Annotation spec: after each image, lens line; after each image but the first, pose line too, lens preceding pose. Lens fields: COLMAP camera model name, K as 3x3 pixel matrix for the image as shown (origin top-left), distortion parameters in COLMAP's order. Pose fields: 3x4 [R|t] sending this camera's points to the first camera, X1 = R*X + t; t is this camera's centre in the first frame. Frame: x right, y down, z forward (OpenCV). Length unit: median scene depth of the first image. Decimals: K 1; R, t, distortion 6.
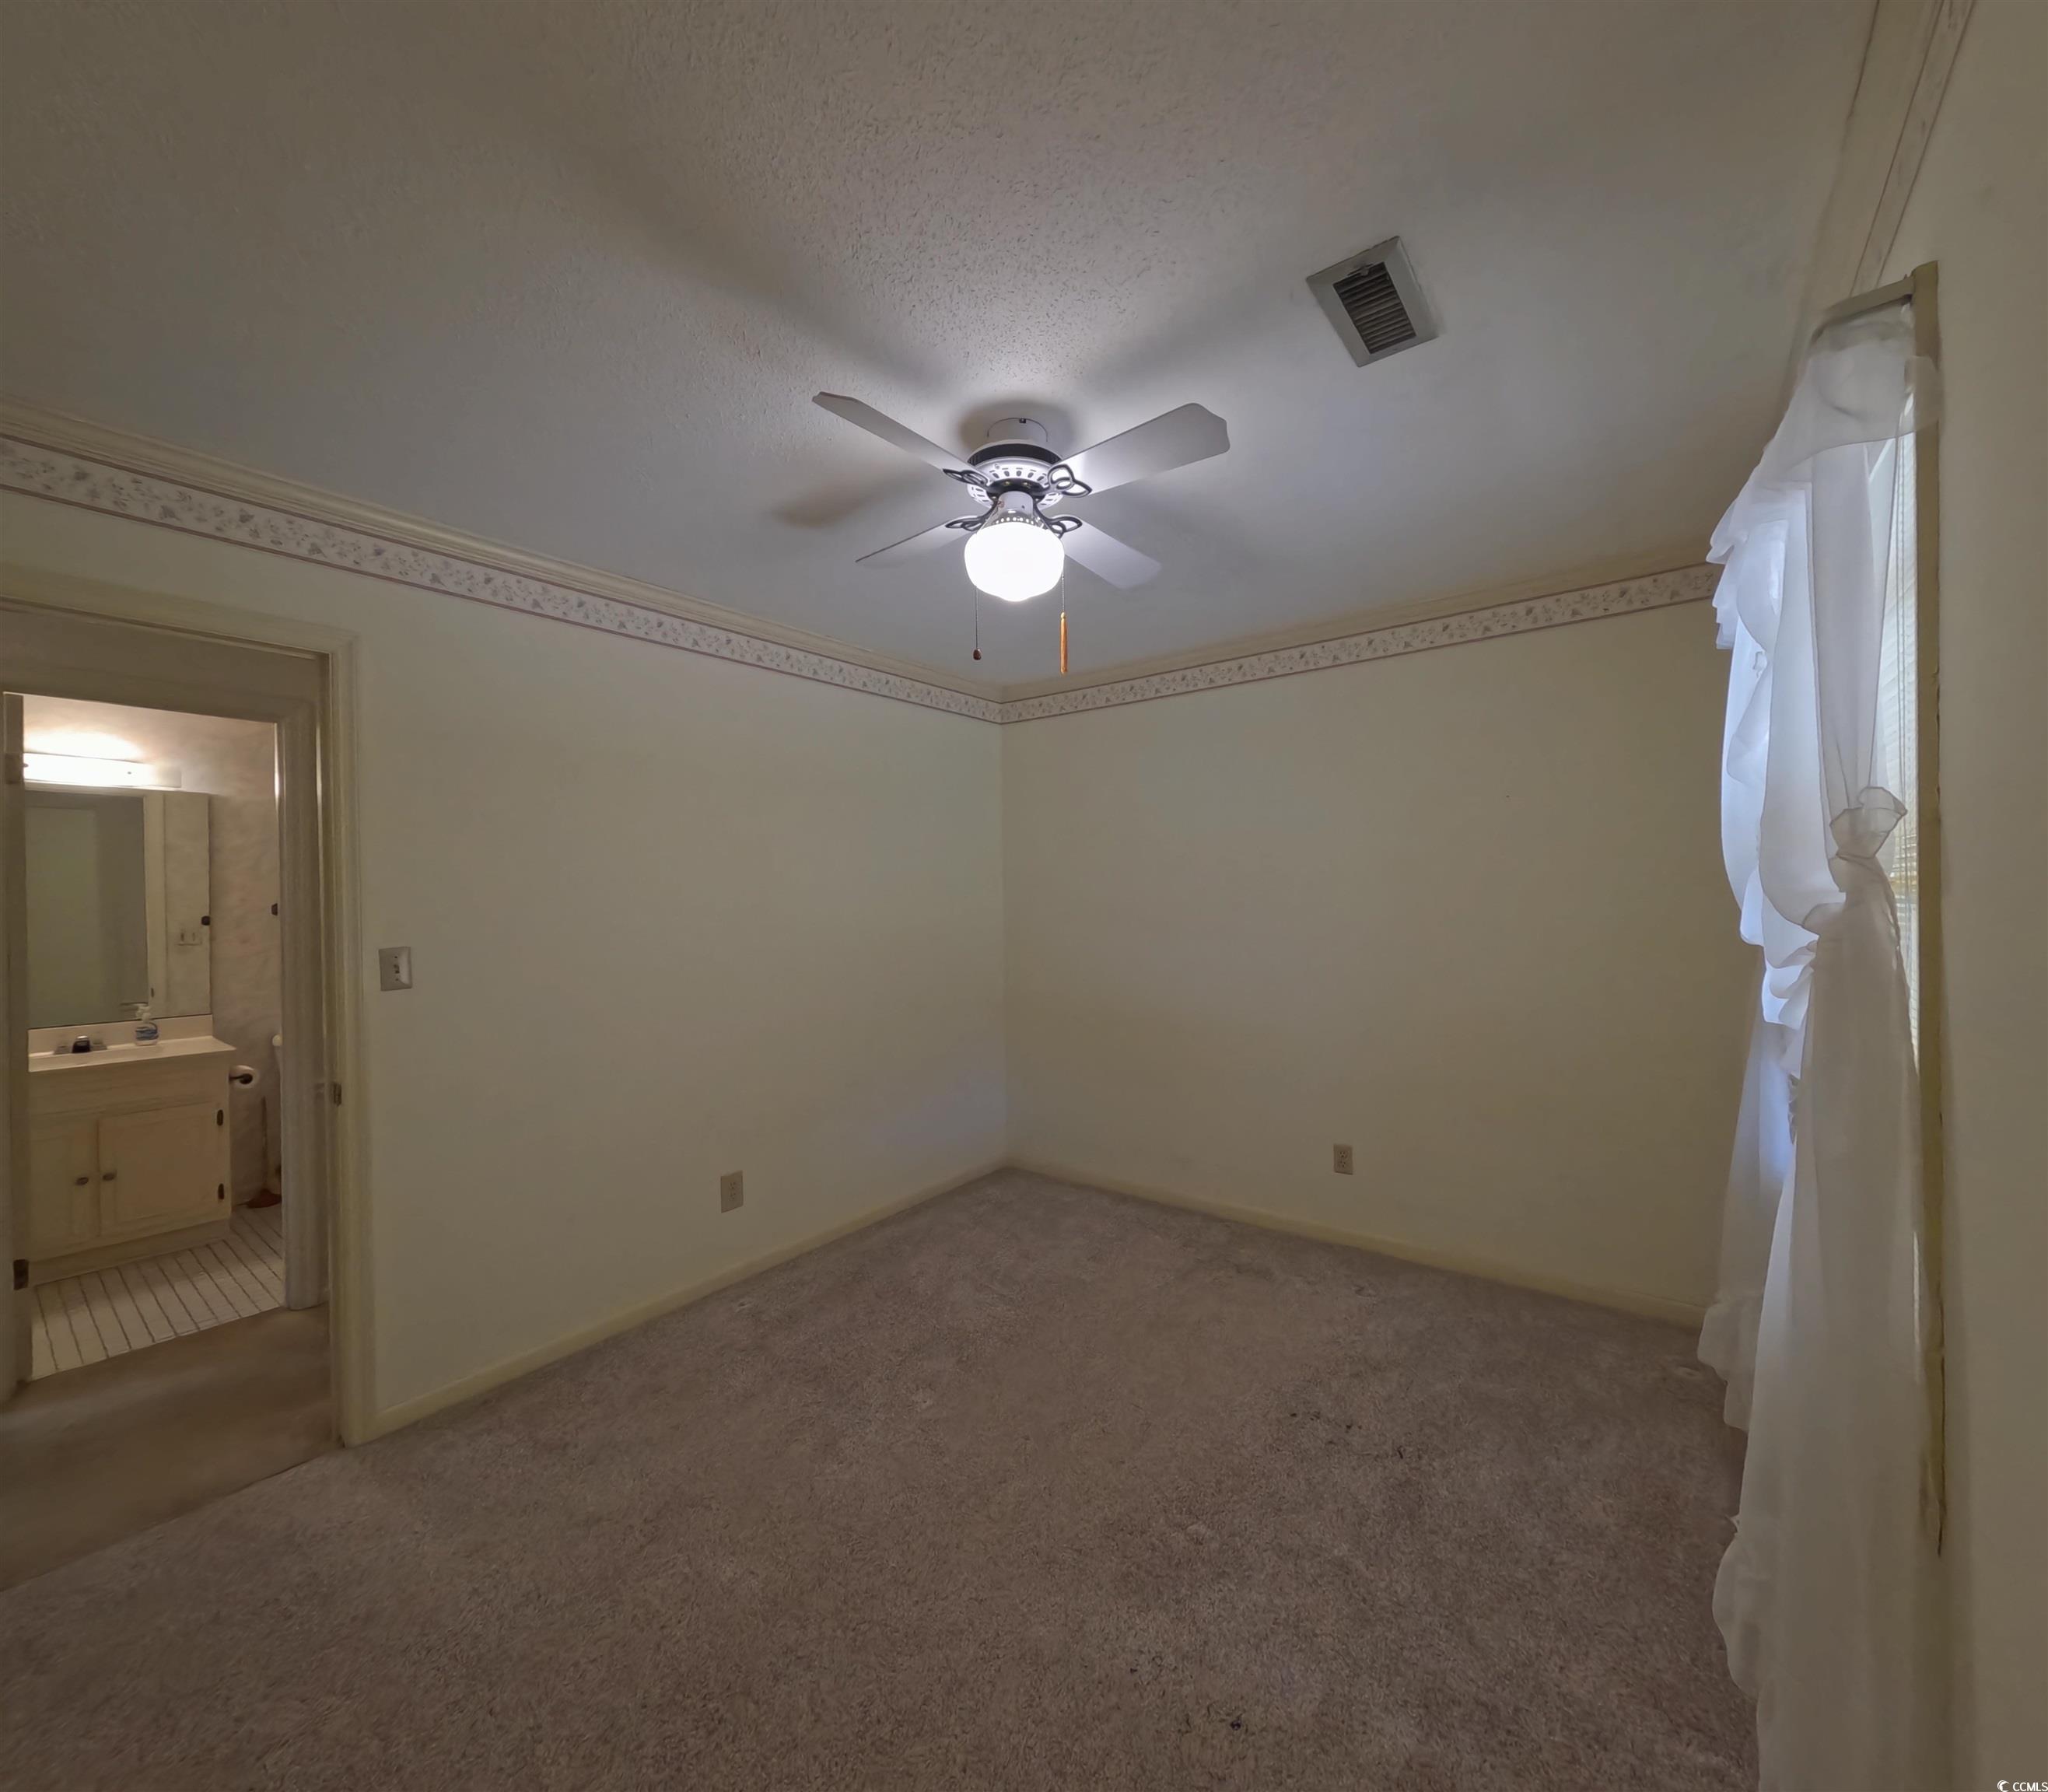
lens RADIAL K [[833.9, 0, 1030.1], [0, 833.9, 901.7], [0, 0, 1]] dist [0.014443, -0.000218]
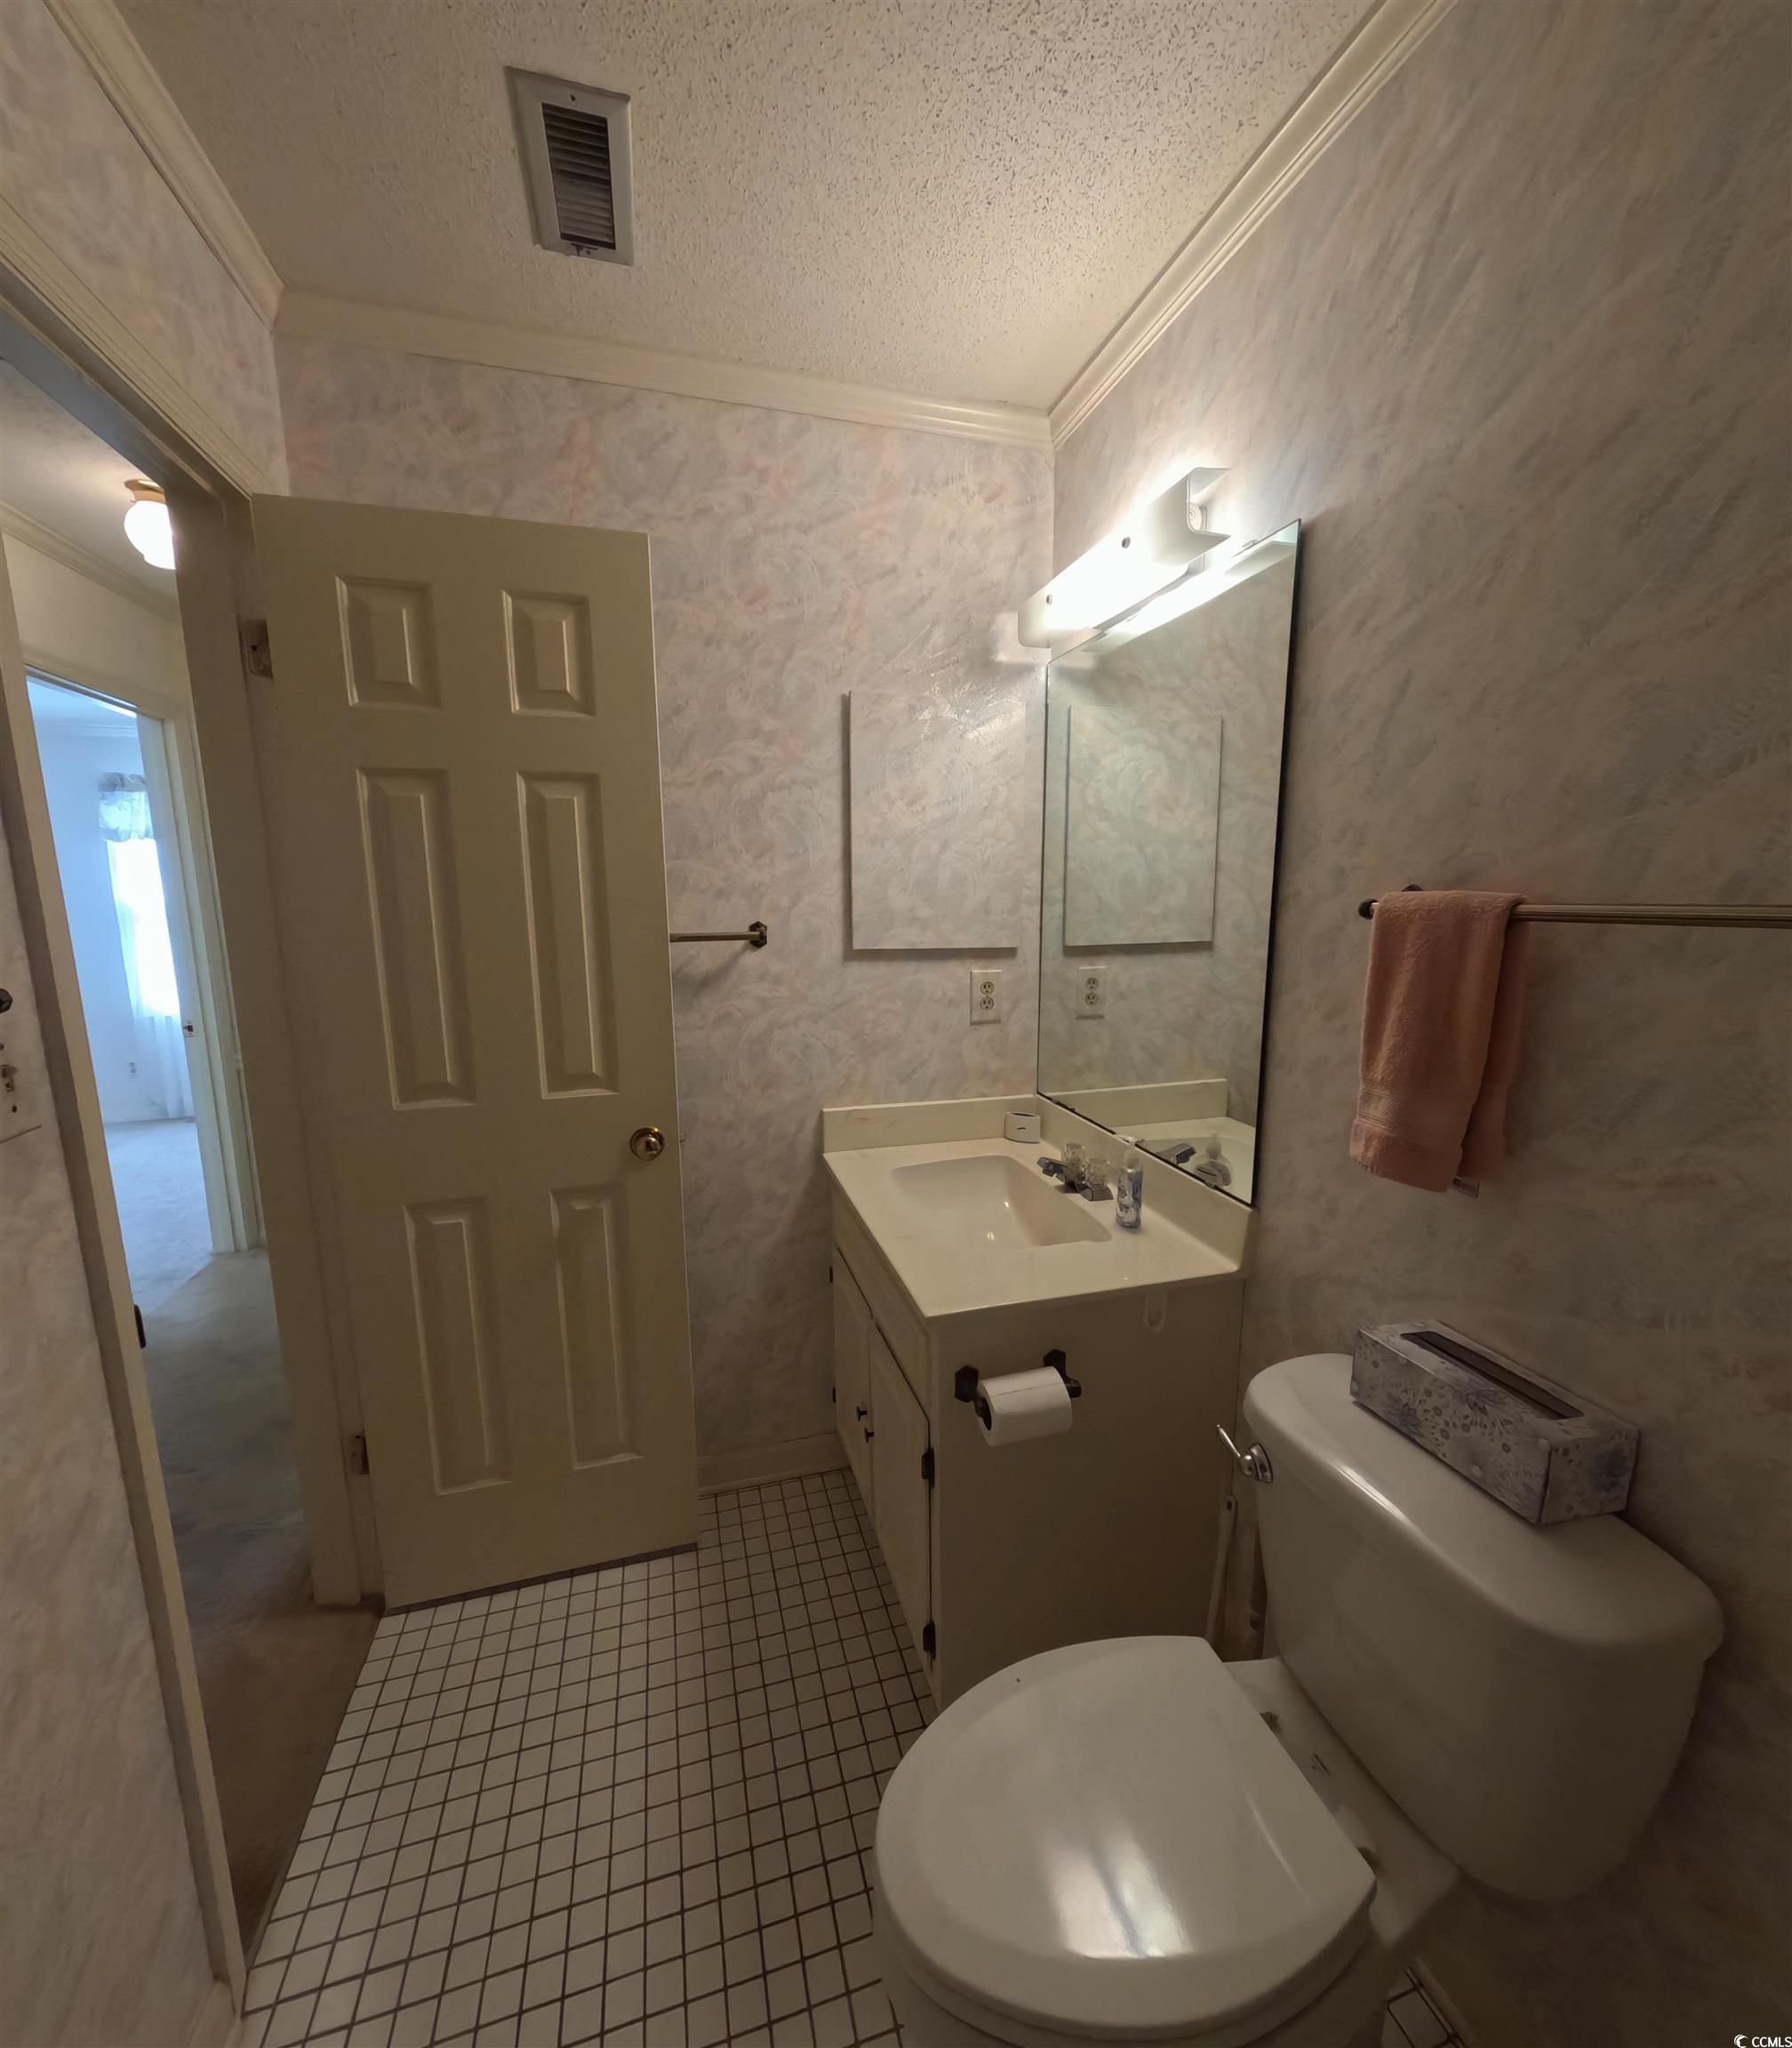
lens RADIAL K [[834.0, 0, 895.6], [0, 834.0, 1019.4], [0, 0, 1]] dist [0.014443, -0.000218]
pose [[-0.589379, 0.138408, -0.795912, -0.644595], [0.008184, 0.986187, 0.165436, -0.001306], [0.807815, 0.090991, -0.582371, 1.124503]]
